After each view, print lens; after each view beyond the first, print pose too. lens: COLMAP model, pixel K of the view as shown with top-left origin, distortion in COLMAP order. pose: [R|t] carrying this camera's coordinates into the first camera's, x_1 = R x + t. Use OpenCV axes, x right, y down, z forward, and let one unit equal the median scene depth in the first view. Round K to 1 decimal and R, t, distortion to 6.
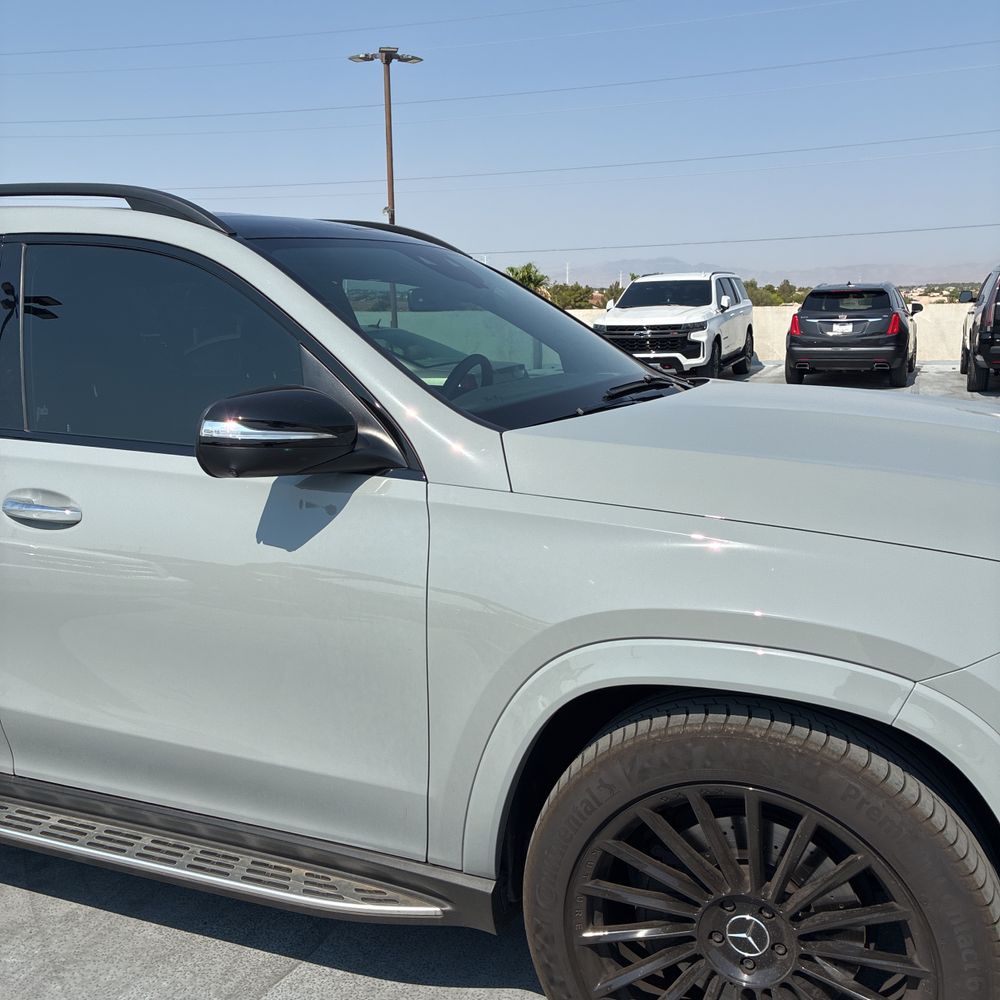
lens RADIAL K [[1011.0, 0, 501.6], [0, 1011.0, 492.8], [0, 0, 1]] dist [0.020690, 0.000000]
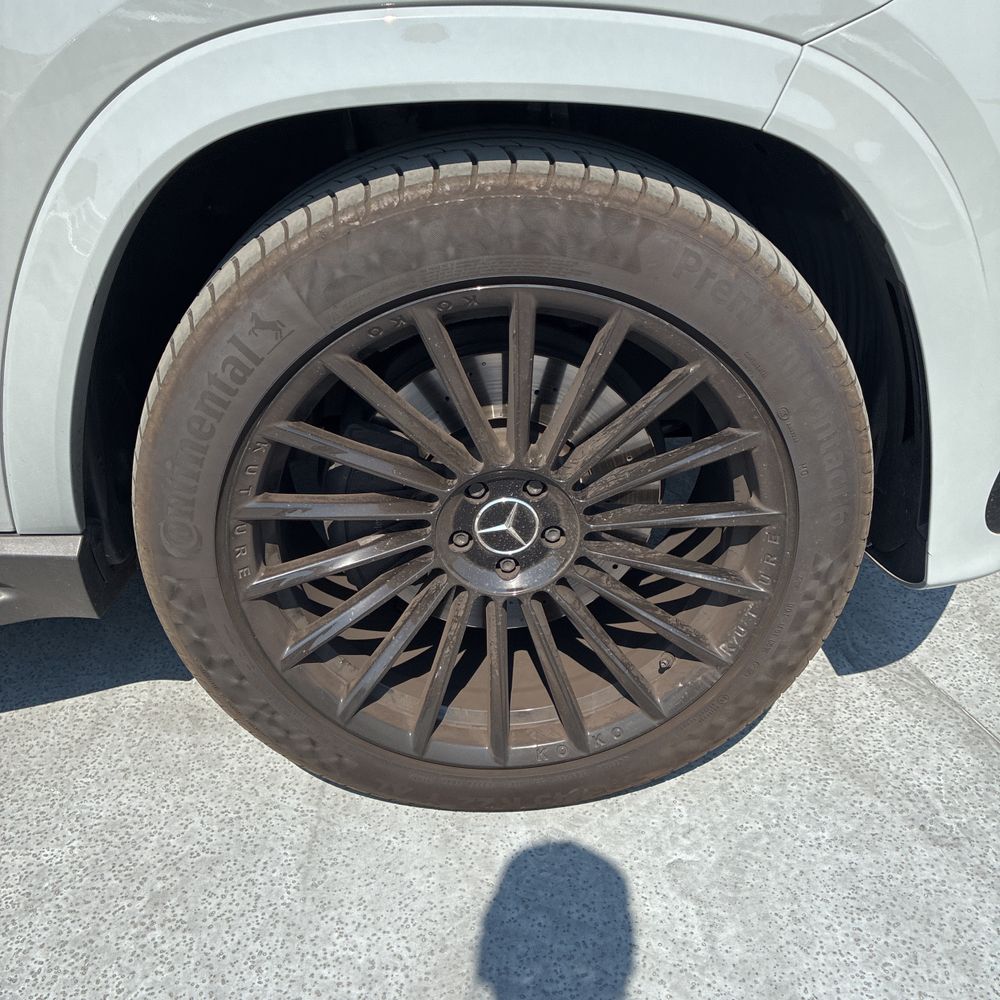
lens RADIAL K [[1011.0, 0, 500.2], [0, 1011.0, 494.6], [0, 0, 1]] dist [0.020690, 0.000000]
pose [[0.899345, -0.189263, 0.394154, -0.013096], [0.049455, 0.939708, 0.338383, 0.157350], [-0.434433, -0.284831, 0.854482, 0.362720]]
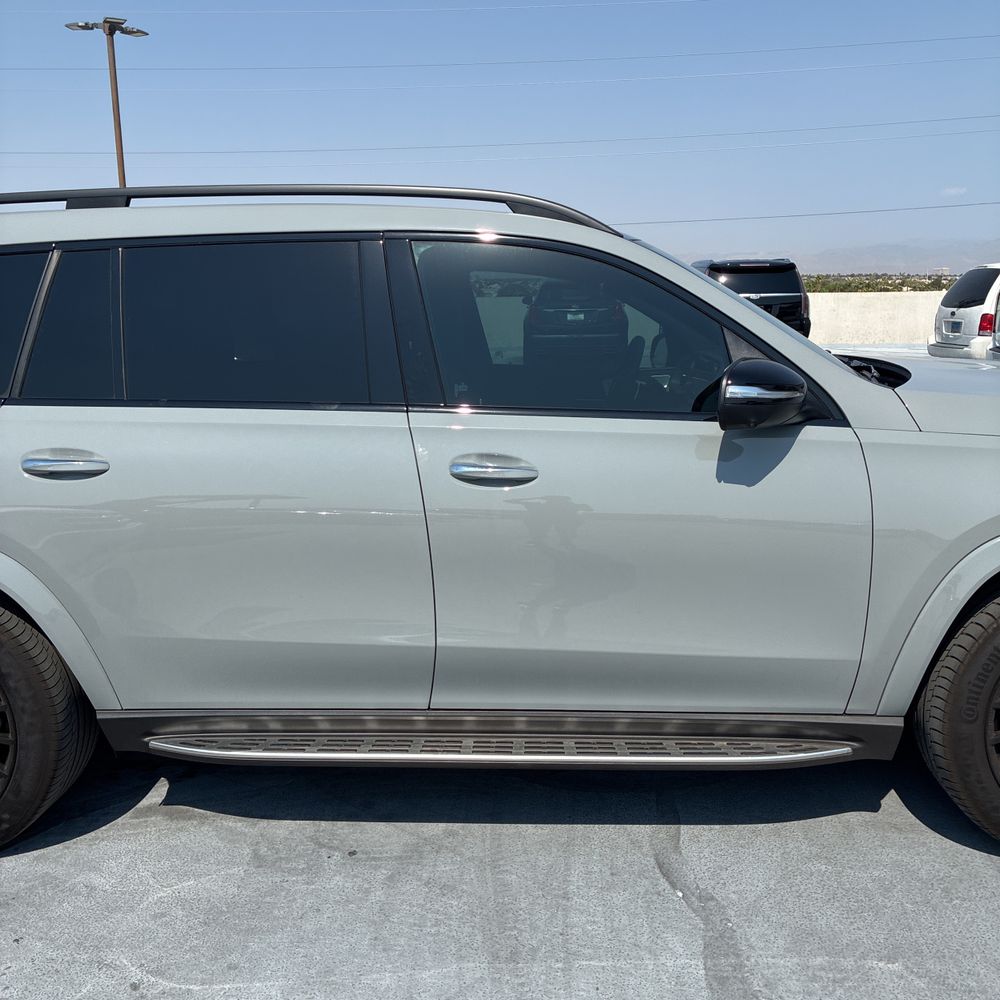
lens RADIAL K [[1011.0, 0, 496.1], [0, 1011.0, 507.6], [0, 0, 1]] dist [0.020690, 0.000000]
pose [[0.943923, -0.064941, 0.323717, -0.851758], [0.057257, 0.997807, 0.033216, 0.021171], [-0.325164, -0.012818, 0.945571, -0.101256]]
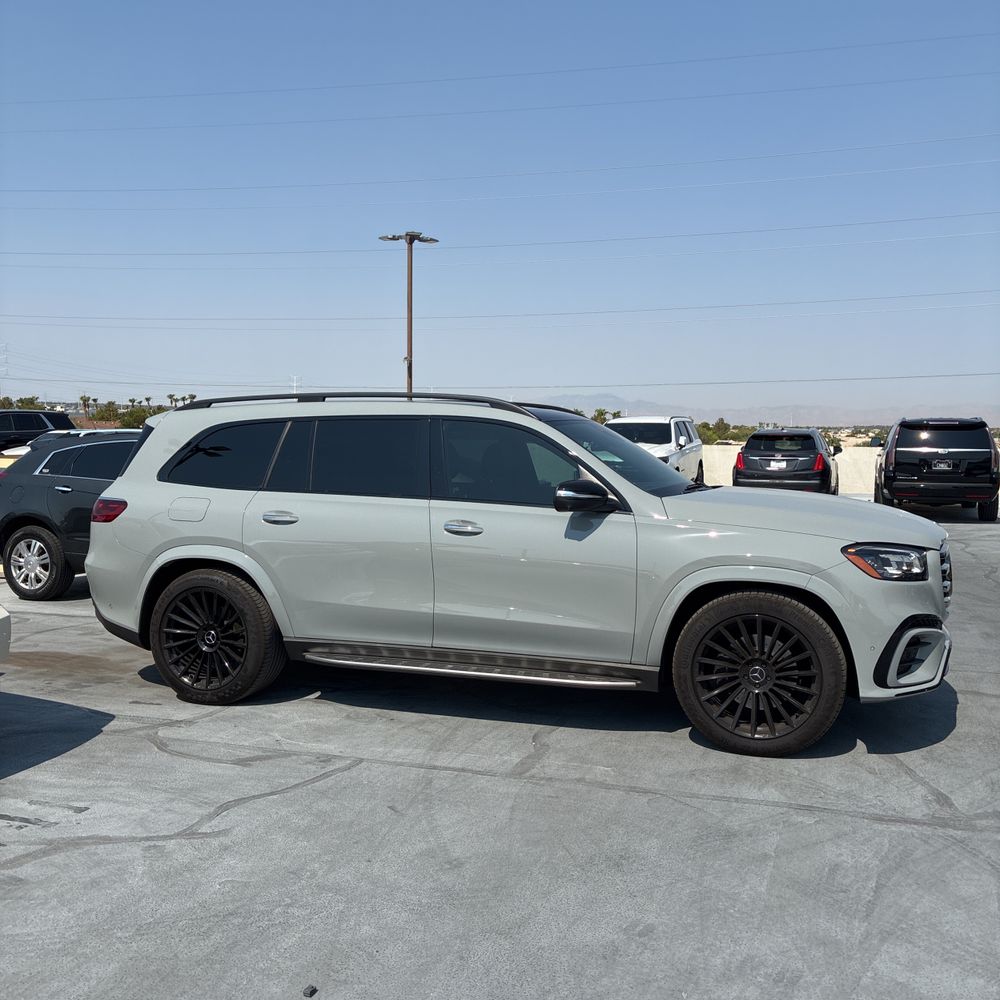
lens RADIAL K [[1011.0, 0, 501.9], [0, 1011.0, 504.1], [0, 0, 1]] dist [0.020690, 0.000000]
pose [[0.998093, 0.021307, 0.057941, -0.516267], [-0.014465, 0.993141, -0.116028, 0.245051], [-0.060015, 0.114969, 0.991555, -1.456677]]
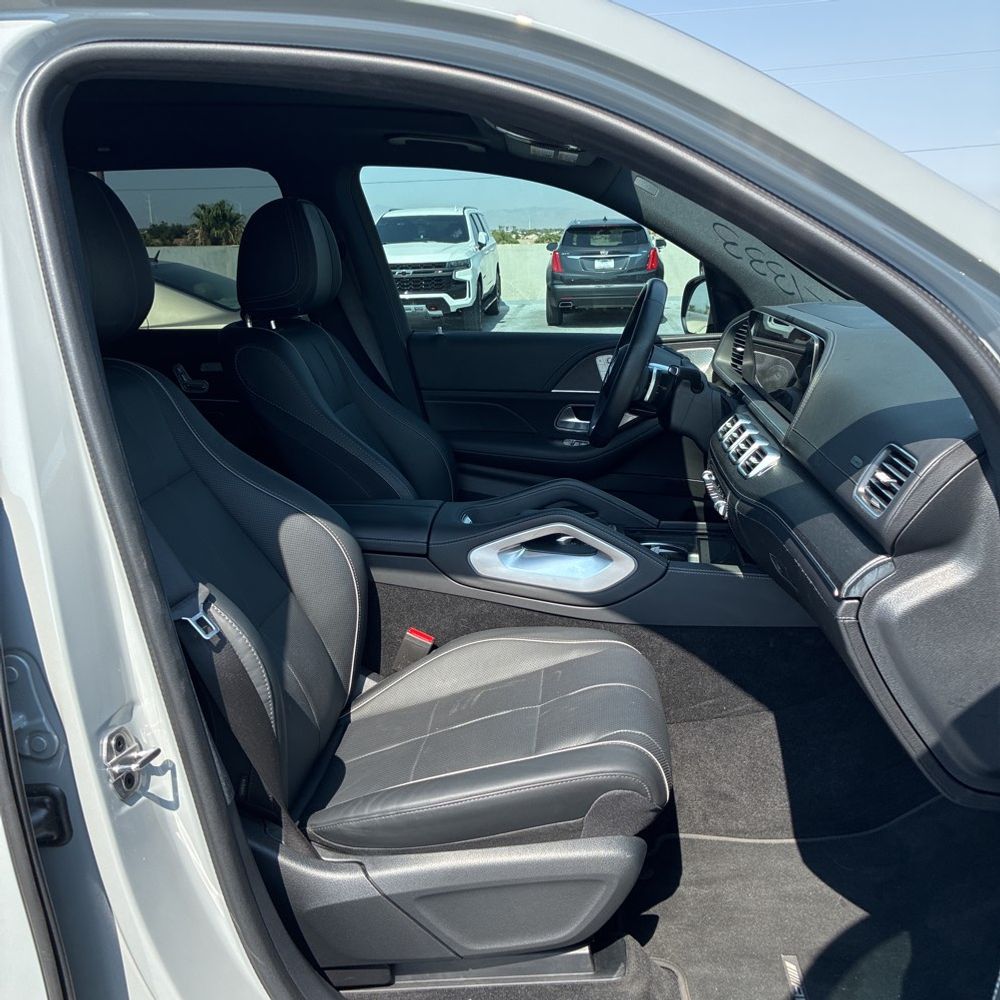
lens RADIAL K [[1011.0, 0, 506.0], [0, 1011.0, 499.2], [0, 0, 1]] dist [0.020690, 0.000000]
pose [[0.952555, -0.079743, 0.293734, -0.437399], [0.062112, 0.995689, 0.068886, -0.076751], [-0.297961, -0.047373, 0.953402, 0.651577]]
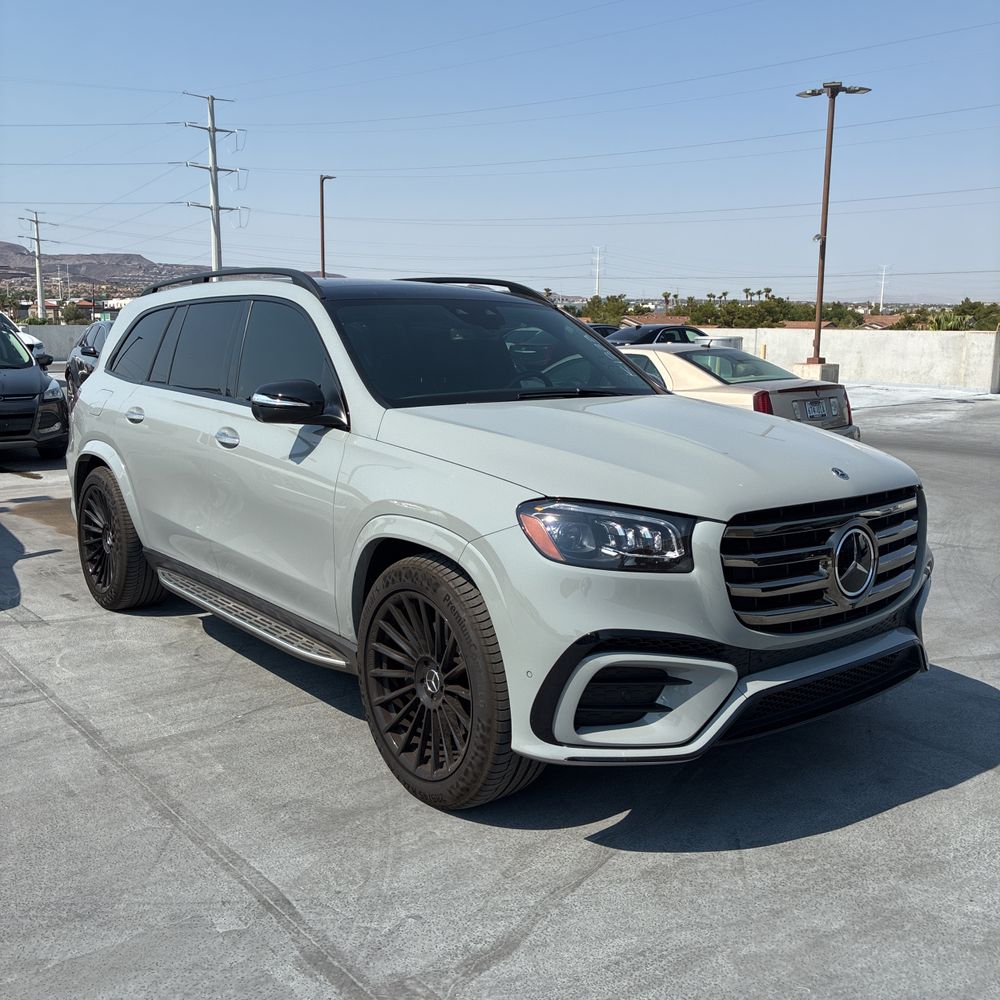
lens RADIAL K [[1011.0, 0, 501.1], [0, 1011.0, 498.4], [0, 0, 1]] dist [0.020690, 0.000000]
pose [[0.874860, 0.101888, -0.473538, 0.971612], [-0.107355, 0.994099, 0.015554, 0.046470], [0.472329, 0.037229, 0.880636, -0.482028]]
